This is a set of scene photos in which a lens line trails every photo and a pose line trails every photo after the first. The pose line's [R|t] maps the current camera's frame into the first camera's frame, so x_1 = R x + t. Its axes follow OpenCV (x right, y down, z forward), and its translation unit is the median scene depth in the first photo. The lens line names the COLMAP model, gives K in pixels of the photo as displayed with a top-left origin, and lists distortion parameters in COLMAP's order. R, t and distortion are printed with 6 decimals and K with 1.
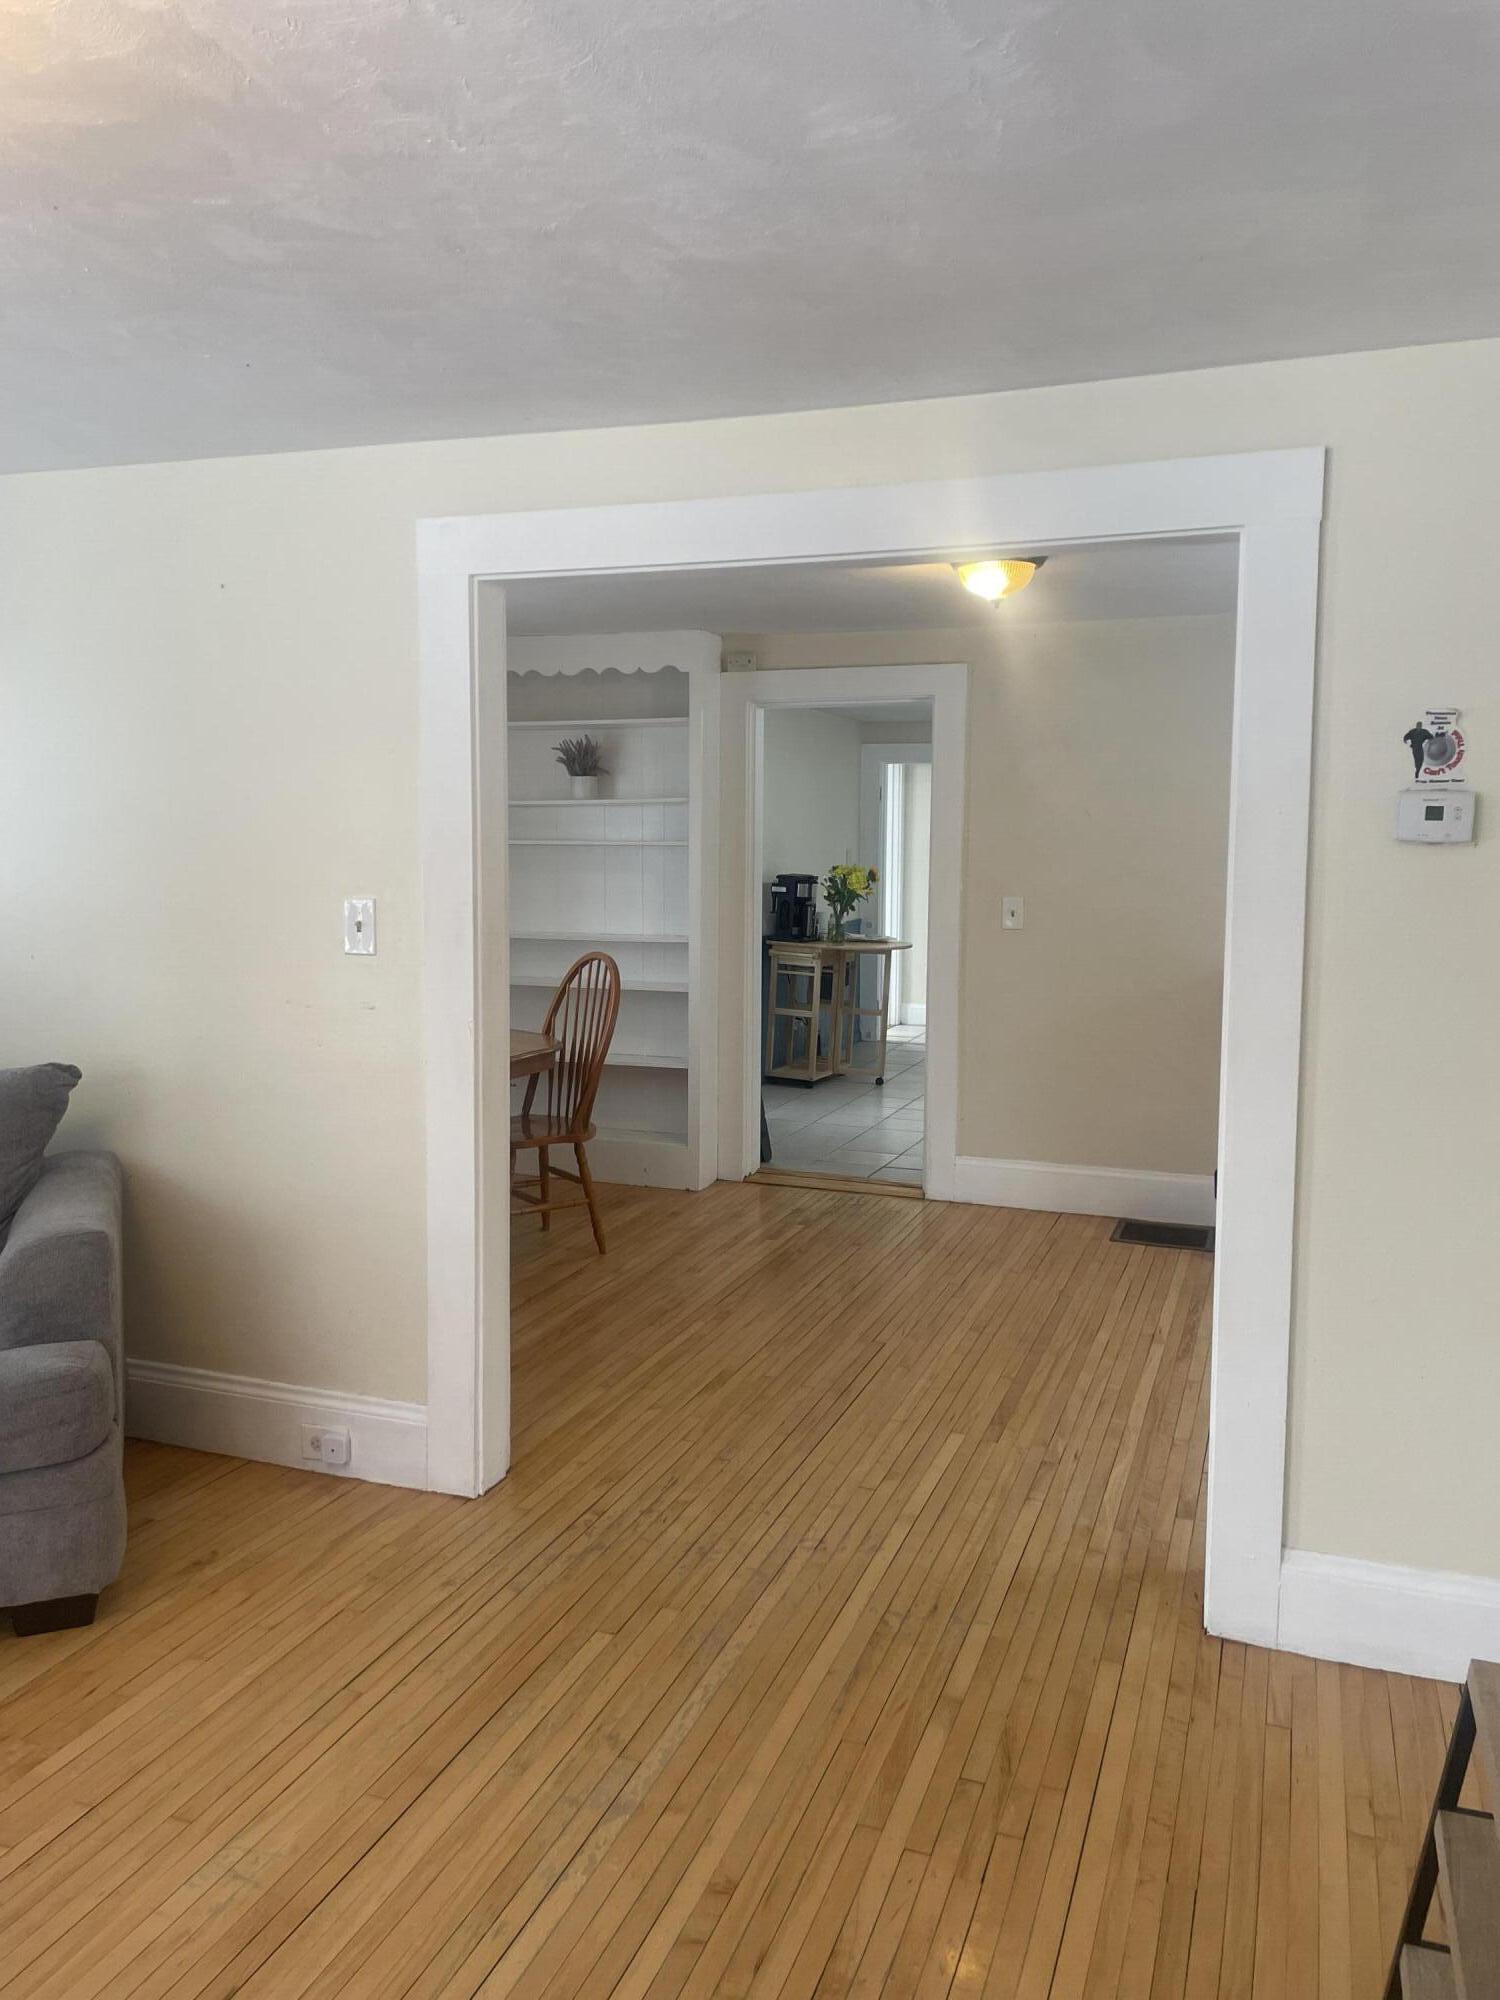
lens RADIAL K [[1507.3, 0, 755.3], [0, 1507.3, 997.3], [0, 0, 1]] dist [0.045901, -0.039984]
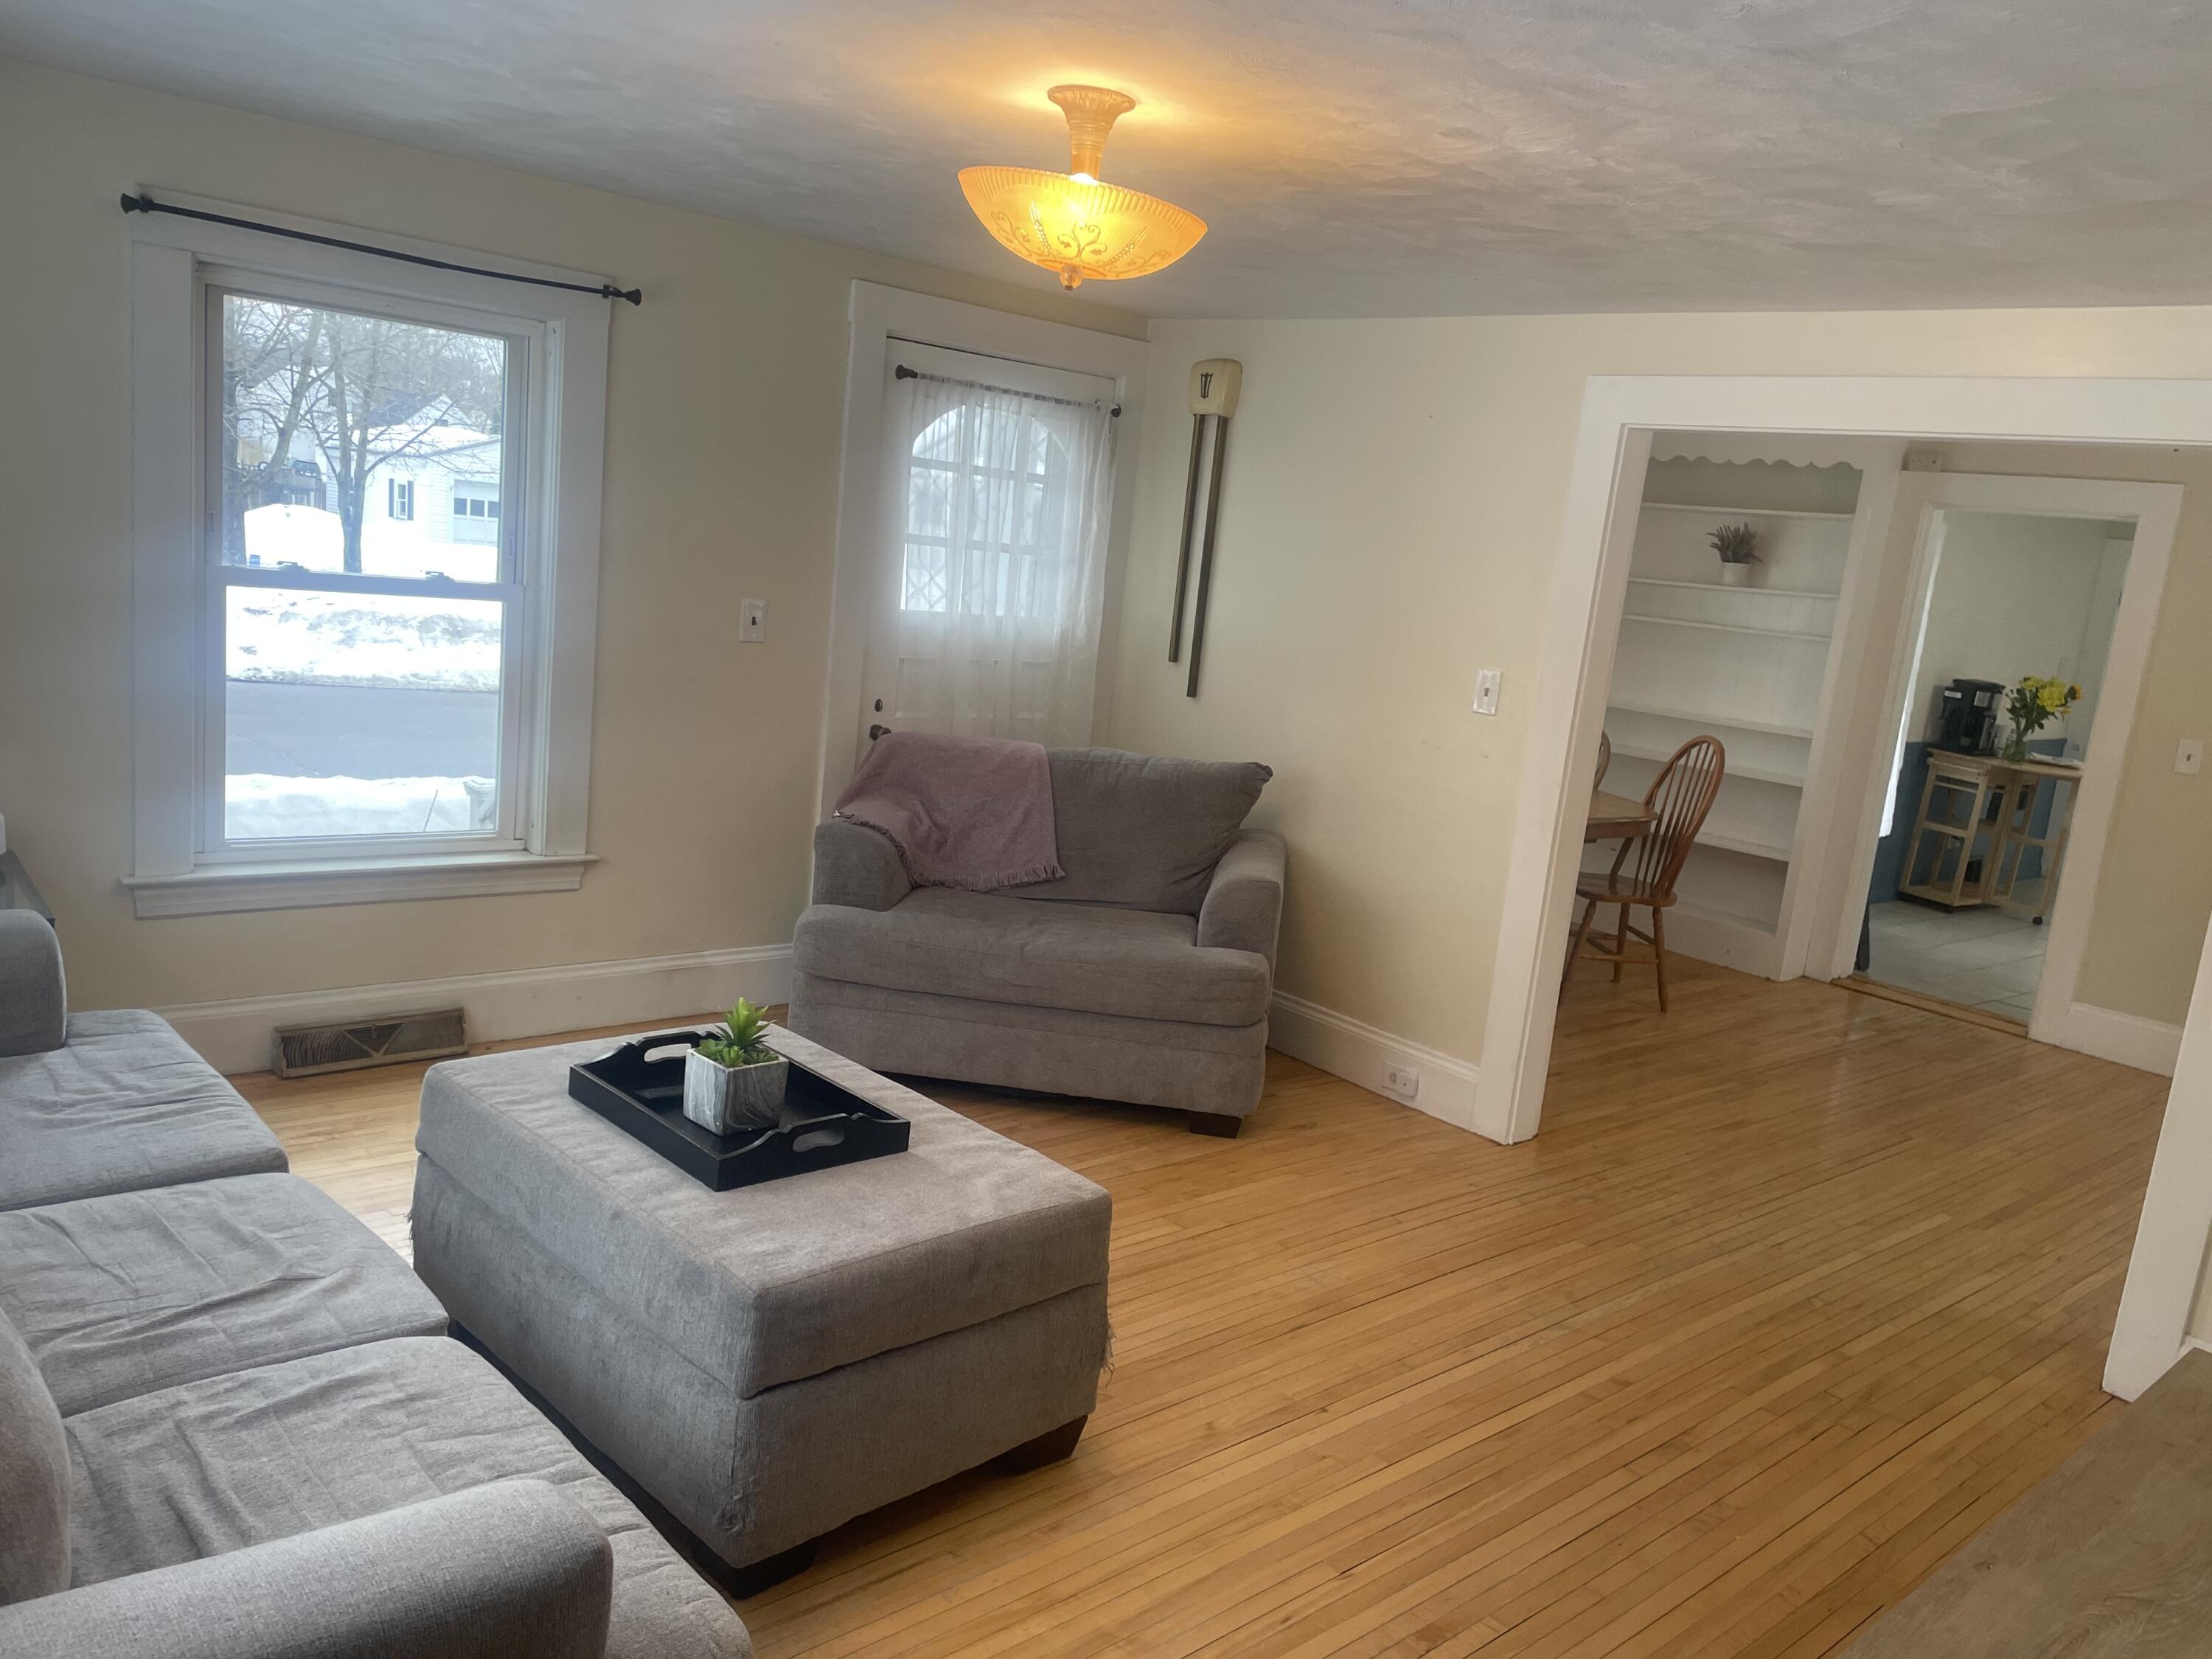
lens RADIAL K [[1667.1, 0, 1105.8], [0, 1667.1, 831.2], [0, 0, 1]] dist [0.045901, -0.039984]
pose [[0.875158, 0.165869, -0.454518, 0.098755], [-0.143700, 0.986119, 0.083179, -0.001338], [0.462005, -0.007481, 0.886846, -0.339834]]
